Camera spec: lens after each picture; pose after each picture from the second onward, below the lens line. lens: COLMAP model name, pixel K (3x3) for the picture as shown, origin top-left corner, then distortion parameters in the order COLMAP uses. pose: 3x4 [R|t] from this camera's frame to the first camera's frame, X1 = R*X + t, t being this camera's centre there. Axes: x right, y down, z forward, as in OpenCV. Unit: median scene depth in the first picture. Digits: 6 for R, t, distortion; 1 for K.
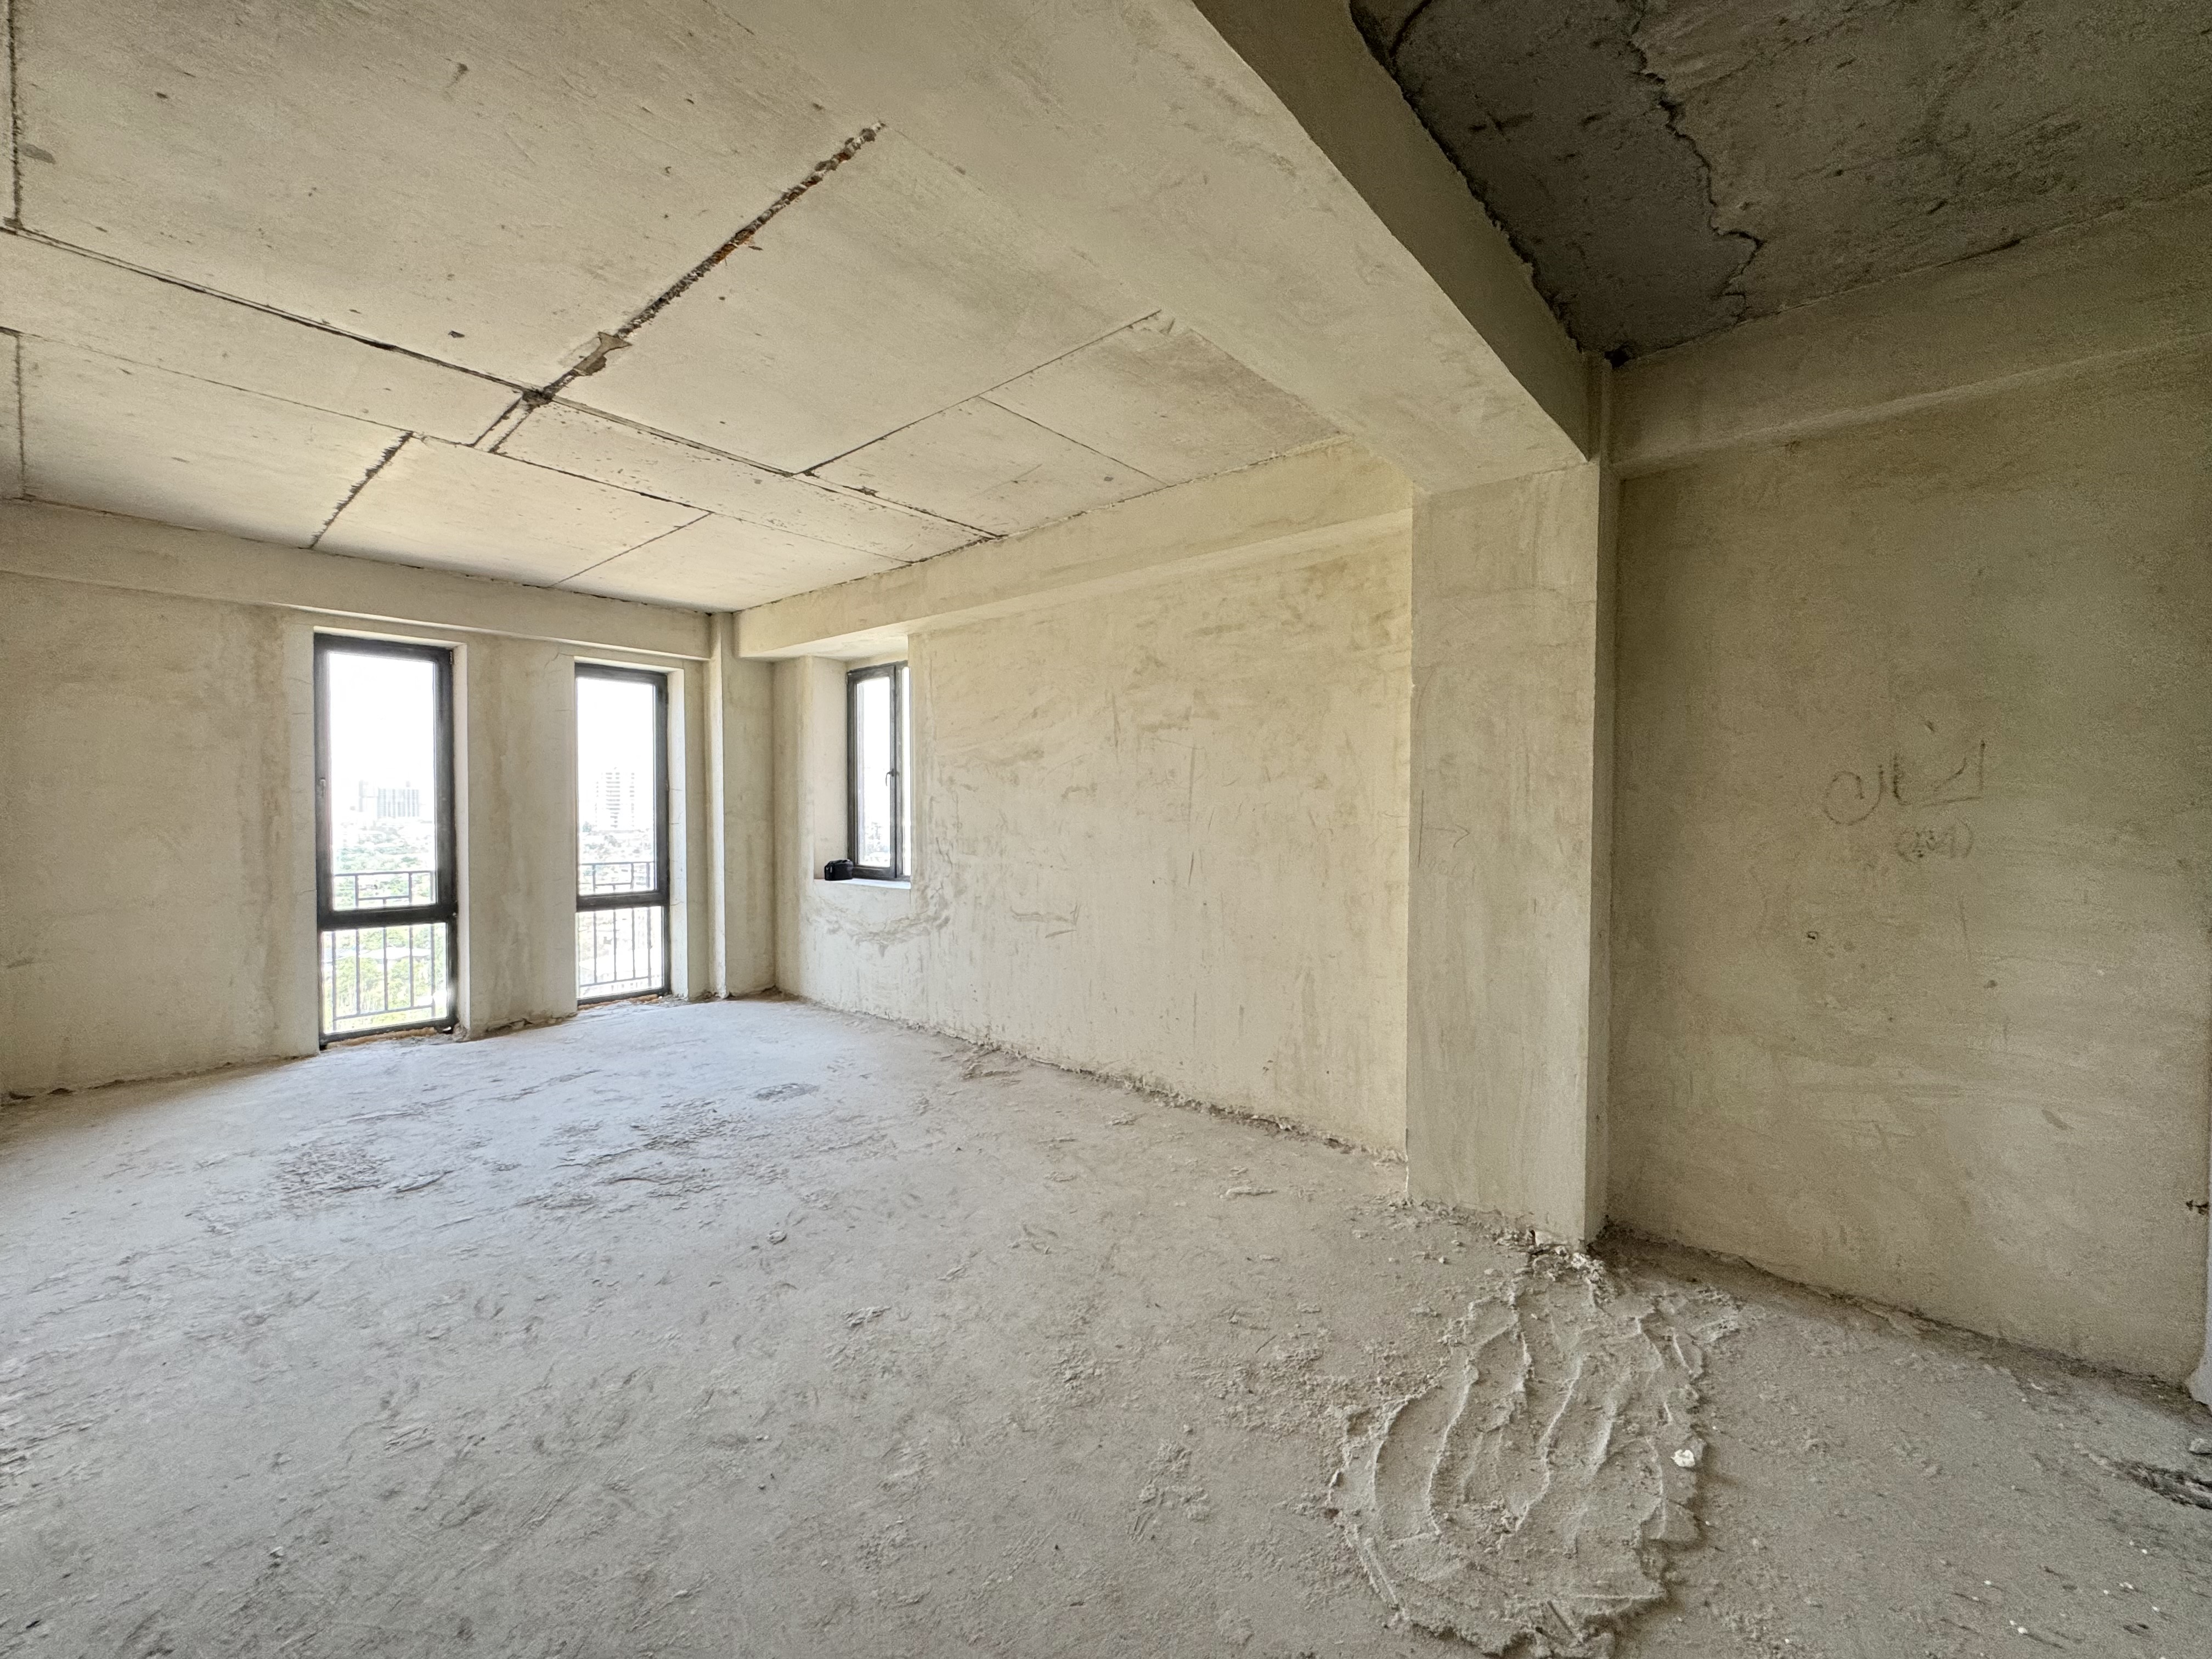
lens RADIAL K [[896.4, 0, 1106.5], [0, 896.4, 828.0], [0, 0, 1]] dist [-0.002786, 0.000004]
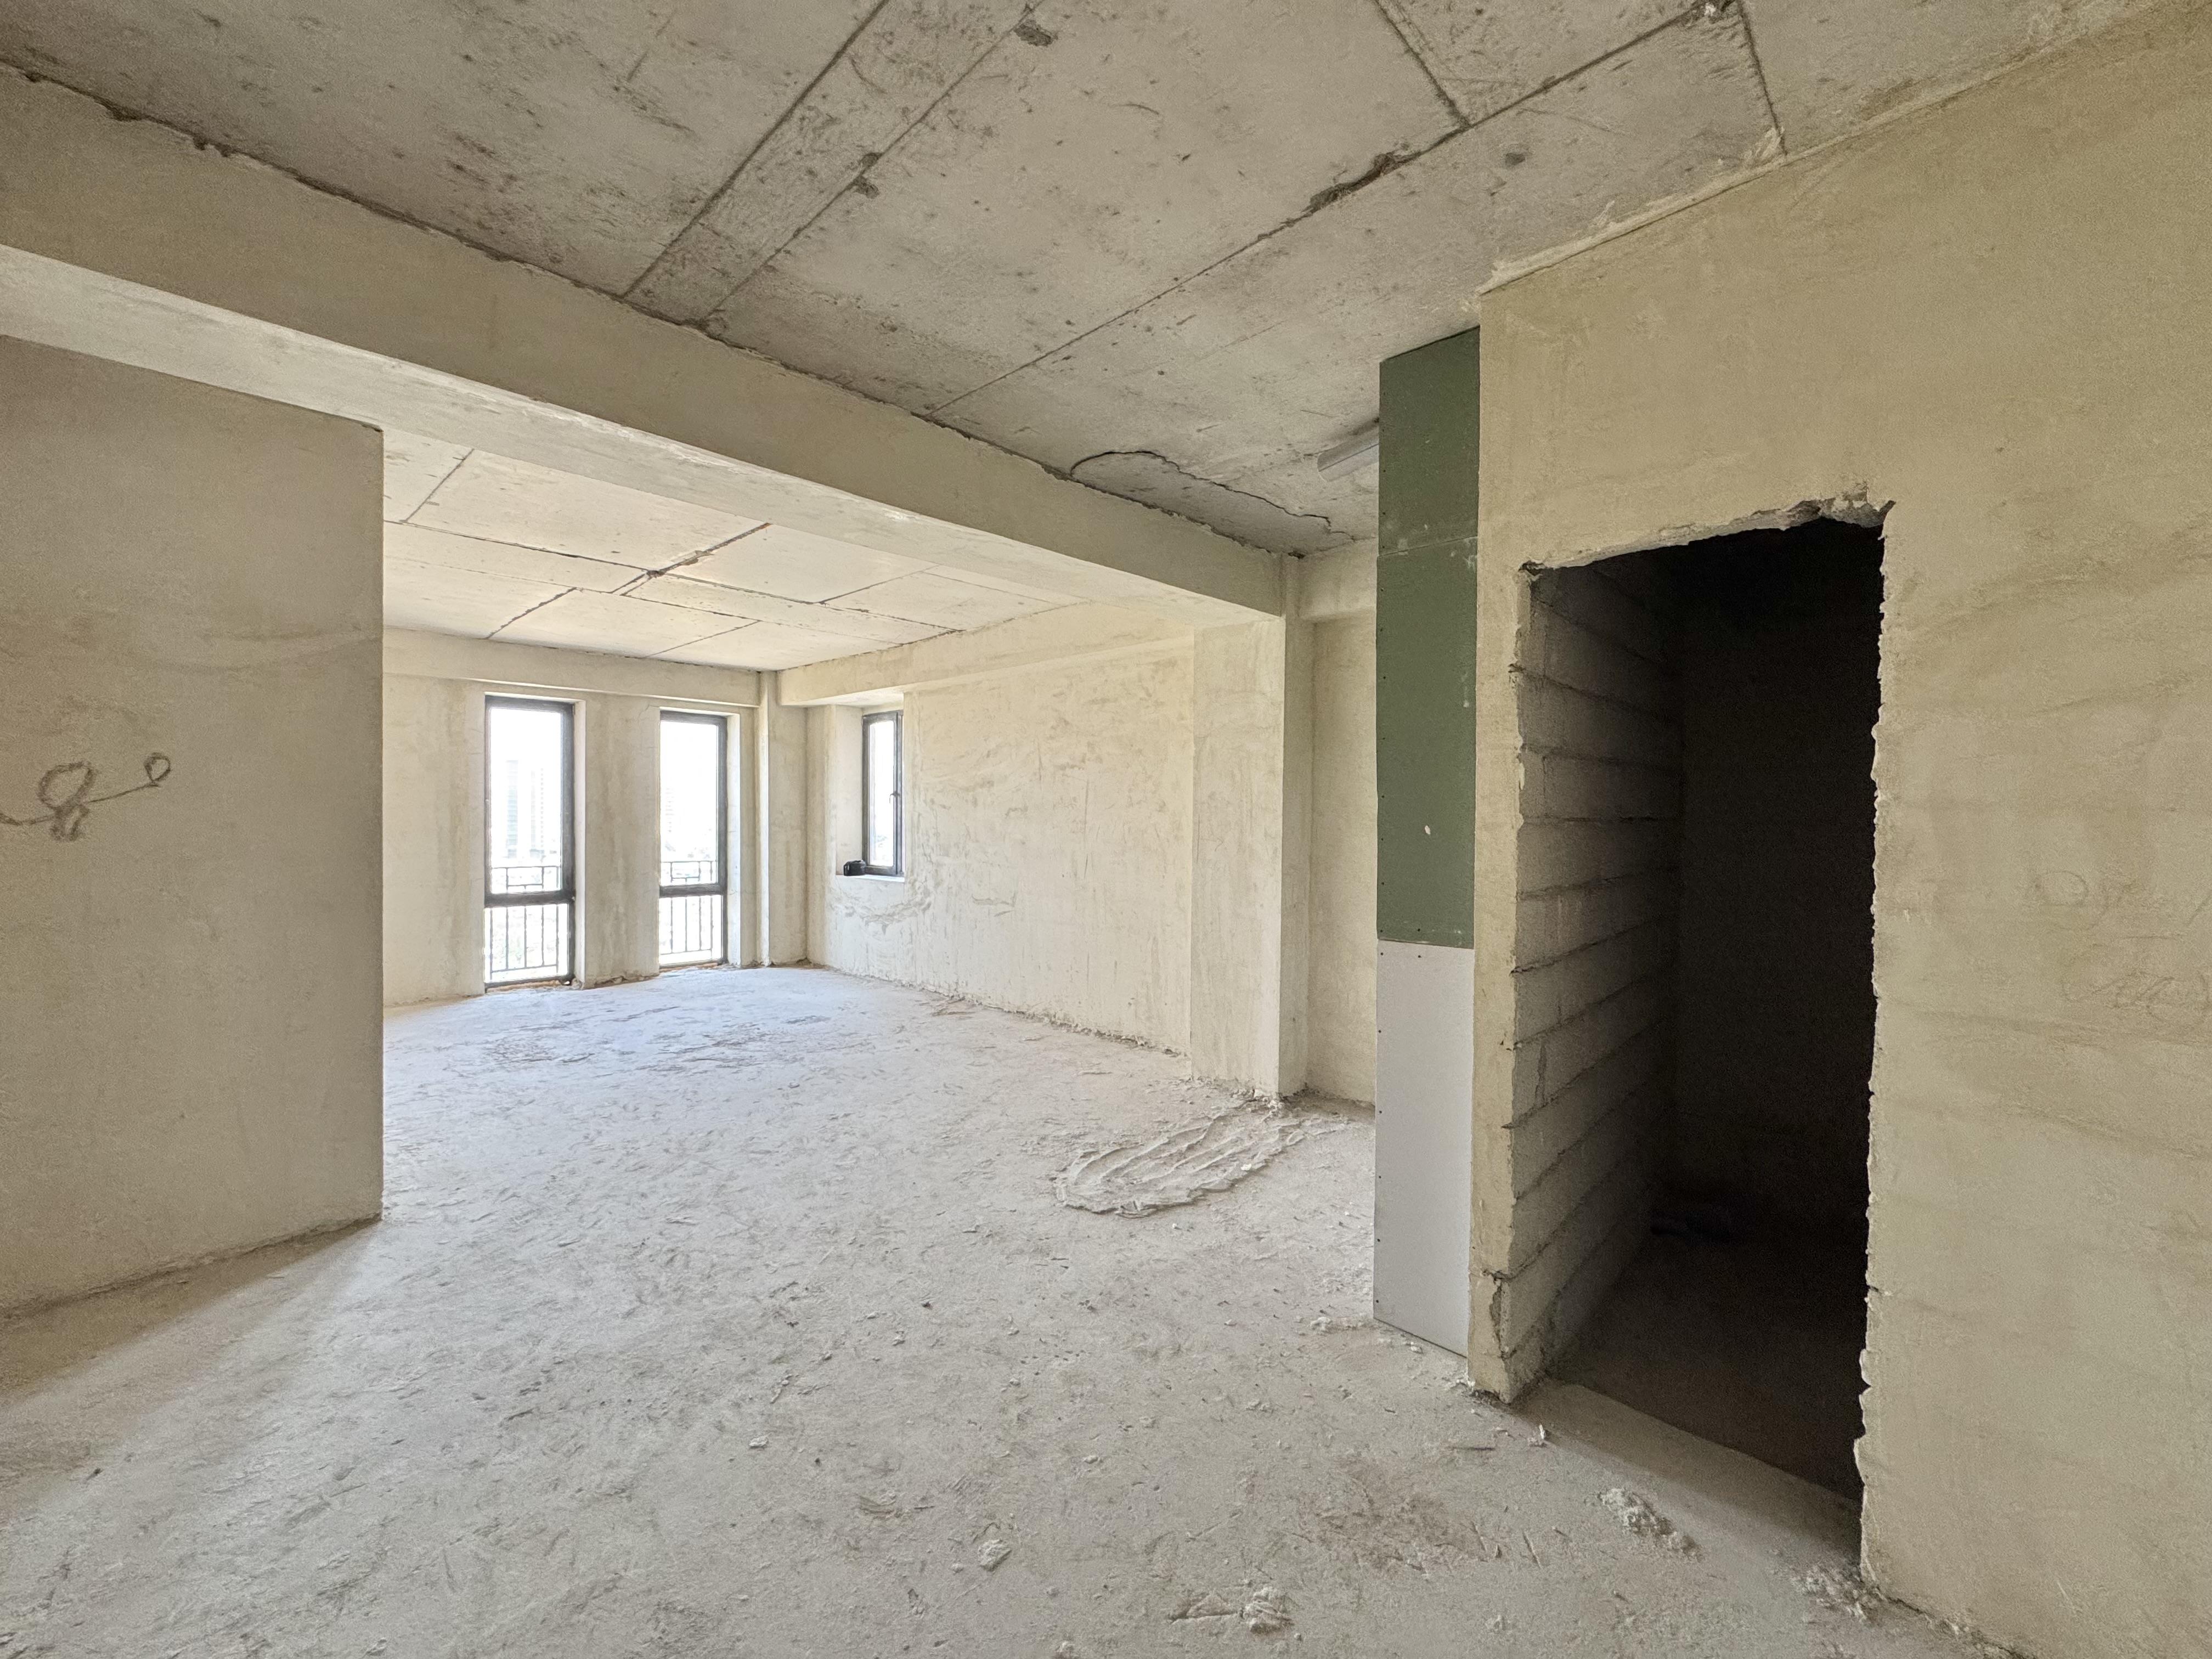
lens RADIAL K [[896.4, 0, 1106.0], [0, 896.4, 826.7], [0, 0, 1]] dist [-0.002786, 0.000004]
pose [[0.998787, 0.004981, -0.048985, 0.218972], [-0.005476, 0.999935, -0.009974, -0.004189], [0.048932, 0.010230, 0.998750, -0.479855]]
